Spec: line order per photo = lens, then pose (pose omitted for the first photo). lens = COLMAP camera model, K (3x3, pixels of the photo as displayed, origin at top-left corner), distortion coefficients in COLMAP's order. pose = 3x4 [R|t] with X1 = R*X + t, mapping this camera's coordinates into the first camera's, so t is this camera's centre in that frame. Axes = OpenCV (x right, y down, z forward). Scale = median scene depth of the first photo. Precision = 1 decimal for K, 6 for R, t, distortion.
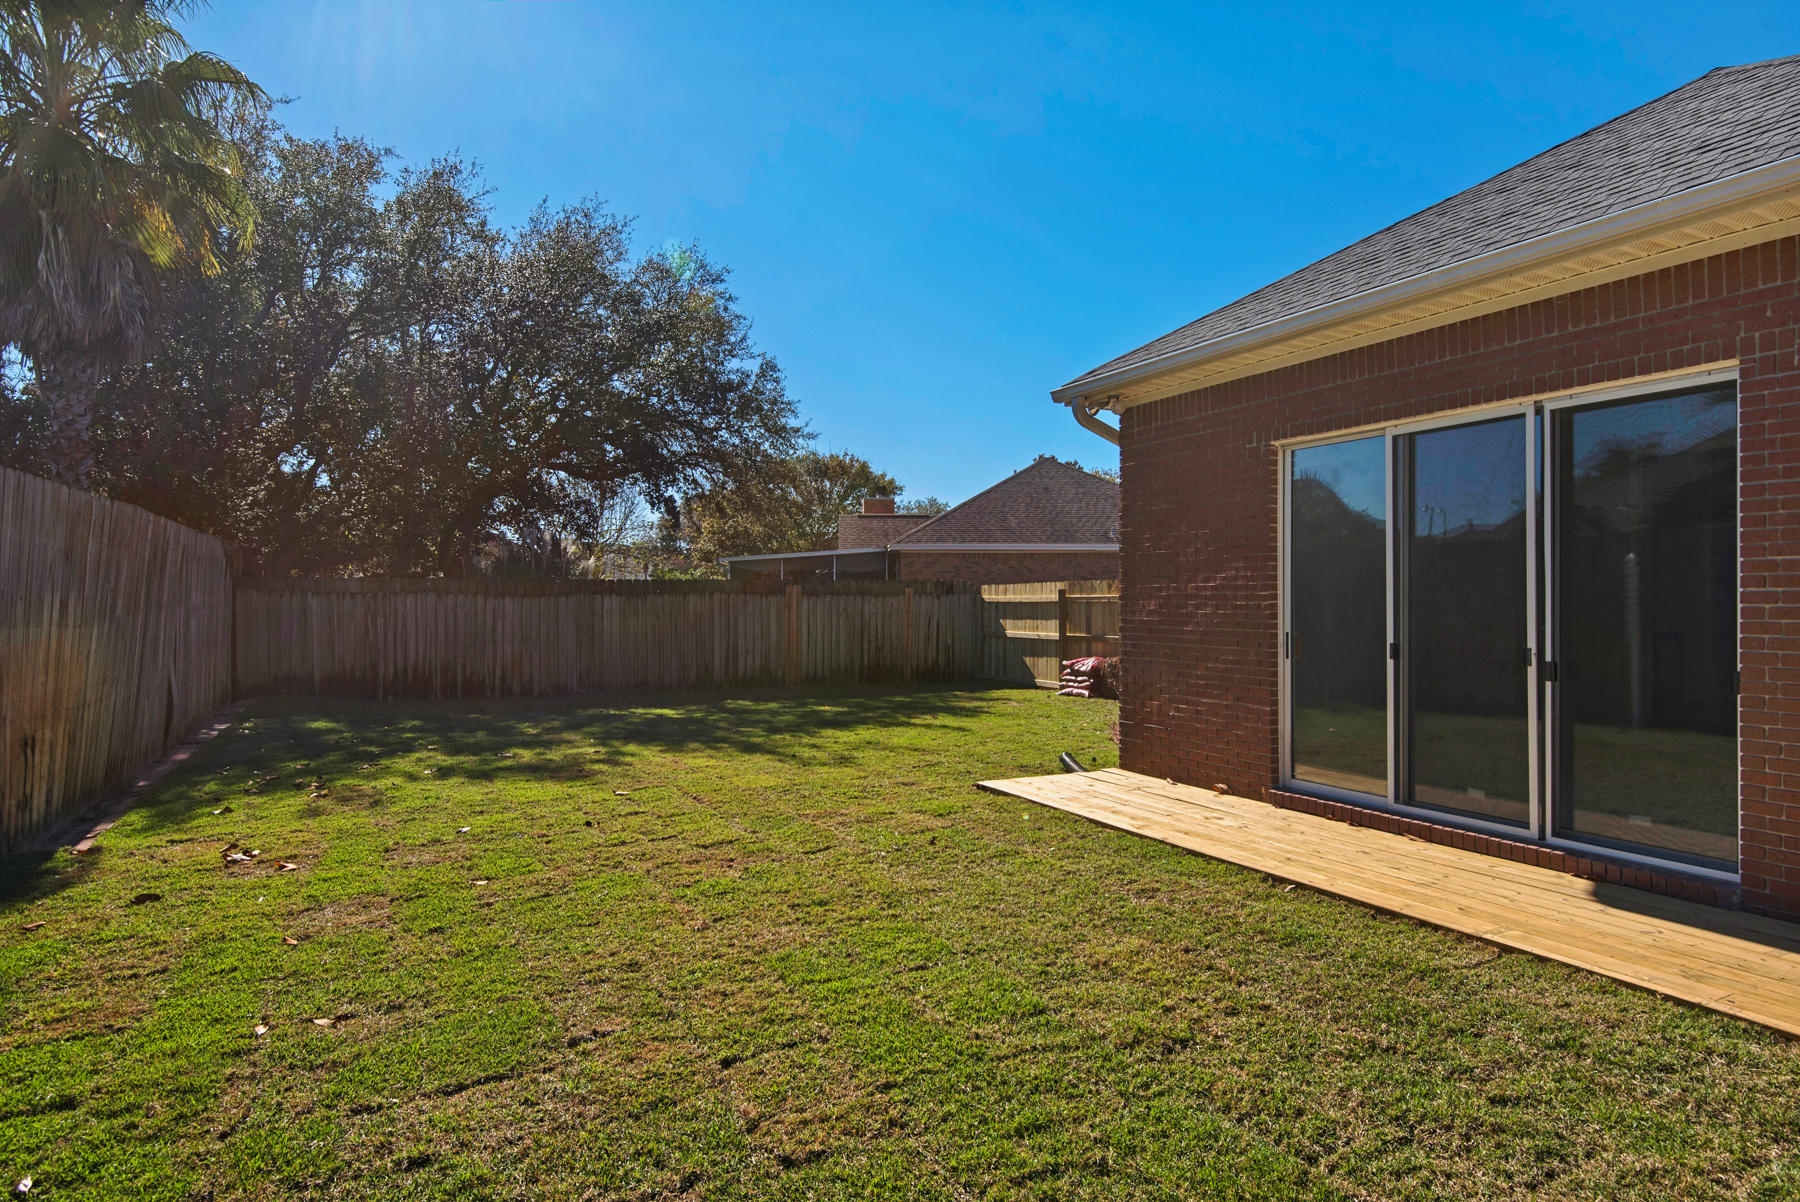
lens RADIAL K [[997.2, 0, 900.9], [0, 997.2, 600.3], [0, 0, 1]] dist [0.000469, 0.000155]
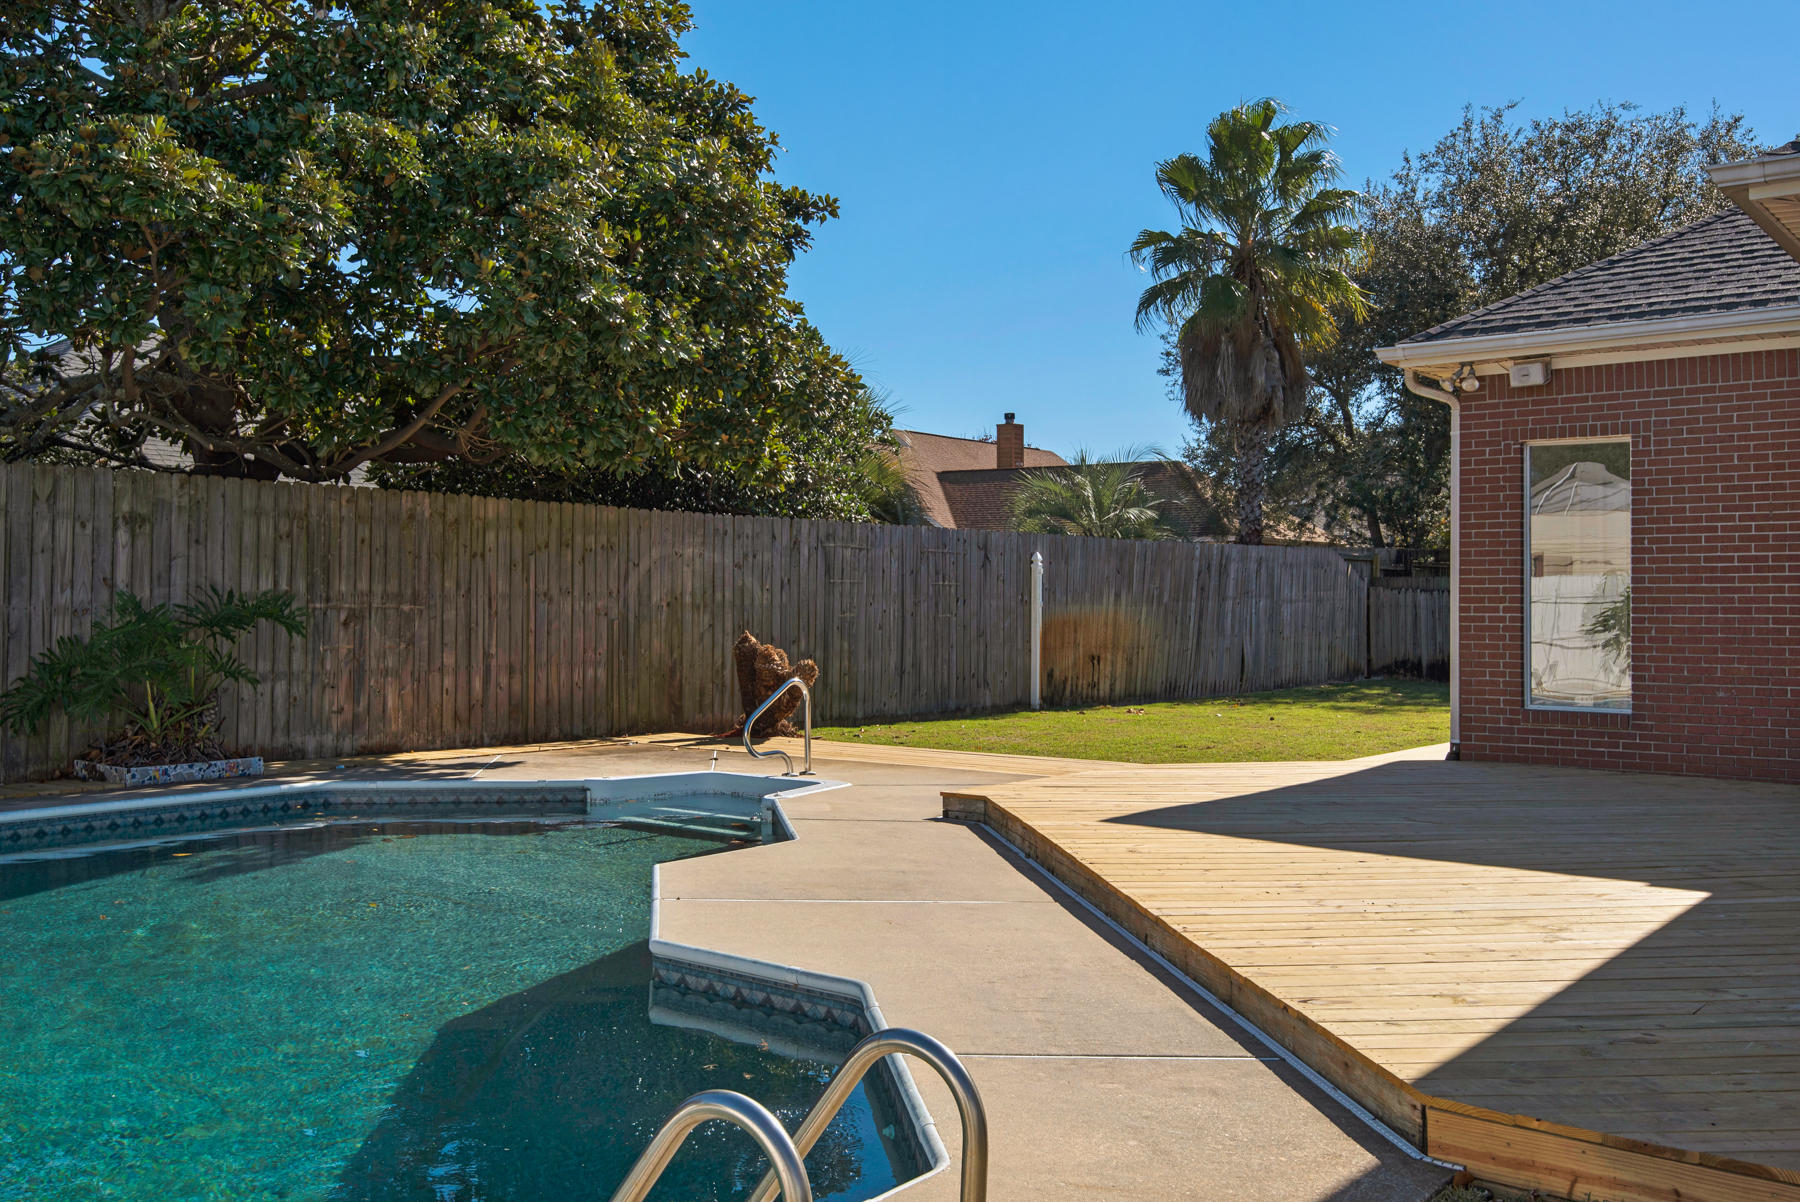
lens RADIAL K [[1635.7, 0, 899.3], [0, 1635.7, 598.4], [0, 0, 1]] dist [-0.005271, 0.000000]
pose [[0.422119, 0.007716, -0.906508, 1.140840], [-0.009642, 0.999945, 0.004021, 0.001166], [0.906489, 0.007043, 0.422170, -0.469349]]
